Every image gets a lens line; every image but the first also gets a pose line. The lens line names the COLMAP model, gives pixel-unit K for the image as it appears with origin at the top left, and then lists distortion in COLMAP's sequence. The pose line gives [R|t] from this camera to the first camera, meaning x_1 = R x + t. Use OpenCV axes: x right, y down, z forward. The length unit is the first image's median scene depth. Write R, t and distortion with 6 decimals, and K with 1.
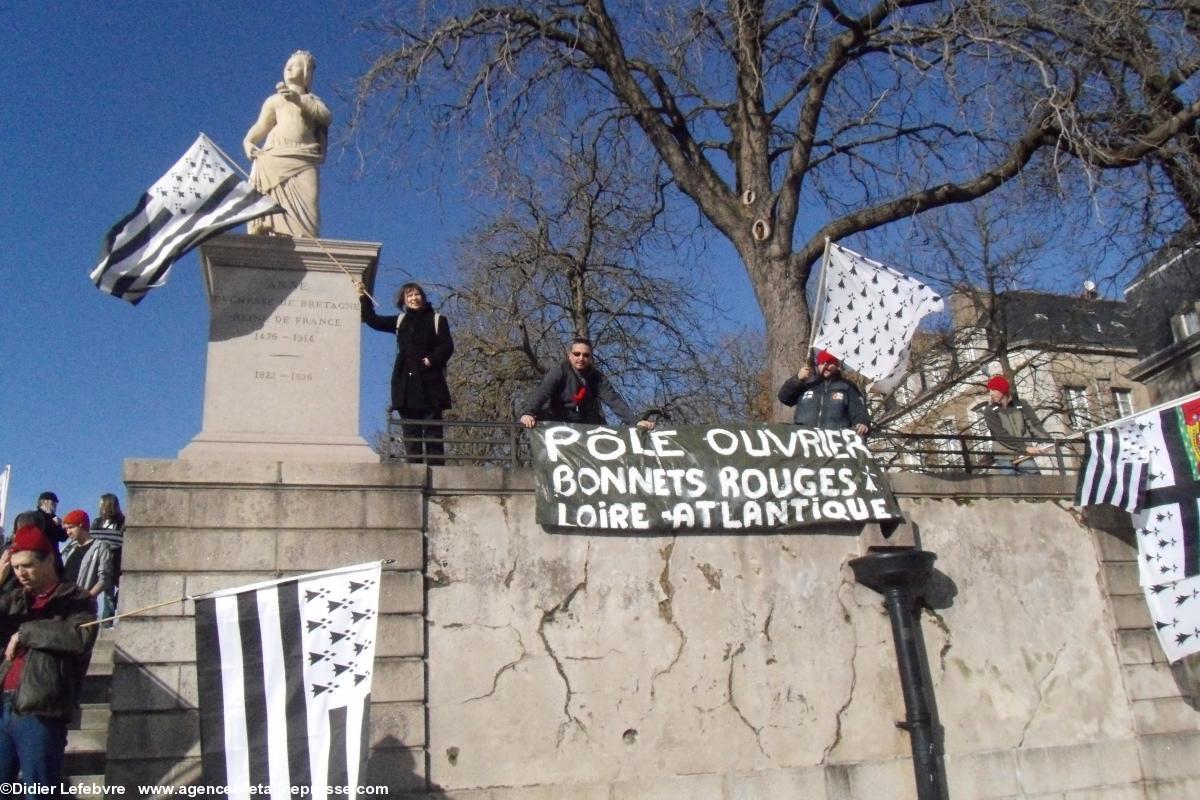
lens RADIAL K [[1012.7, 0, 599.1], [0, 1012.7, 399.6], [0, 0, 1]] dist [-0.066248, 0.017865]
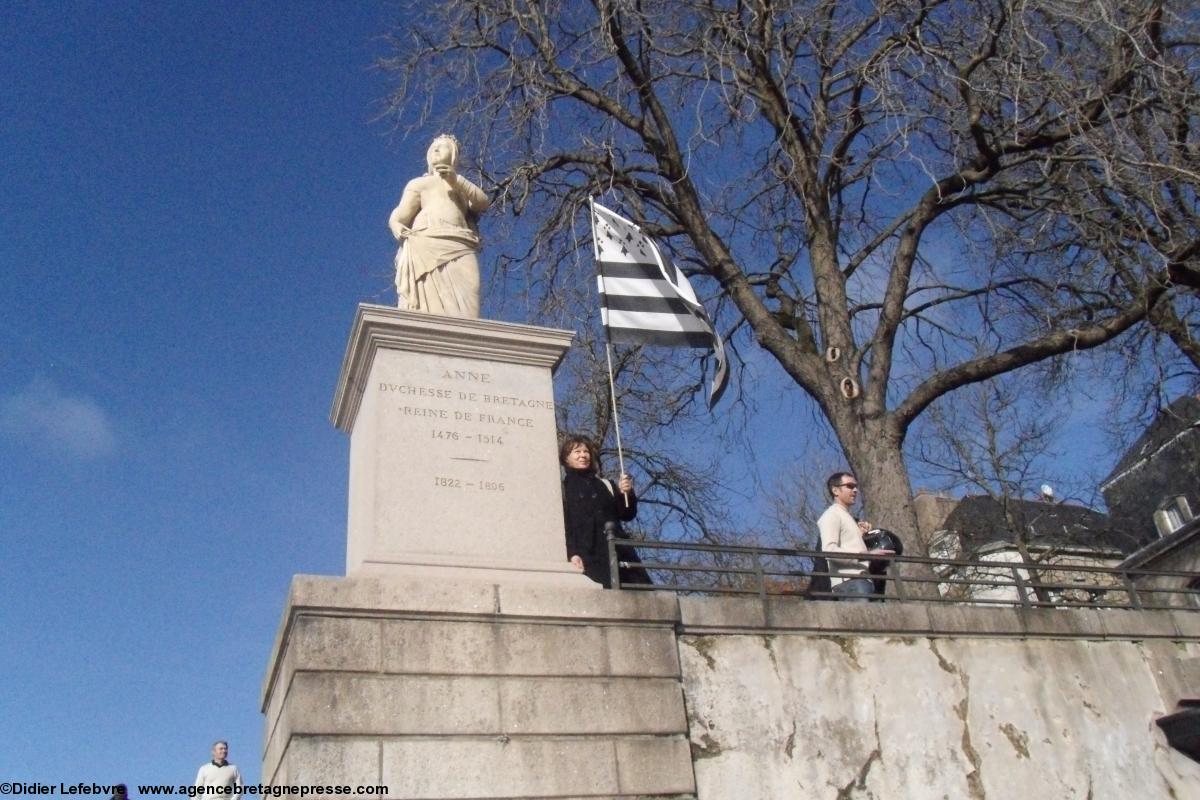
lens RADIAL K [[1012.7, 0, 600.7], [0, 1012.7, 400.0], [0, 0, 1]] dist [-0.066248, 0.017865]
pose [[0.997107, 0.010910, 0.075219, -0.283040], [0.005415, 0.976933, -0.213476, 0.083514], [-0.075813, 0.213266, 0.974048, 0.226415]]
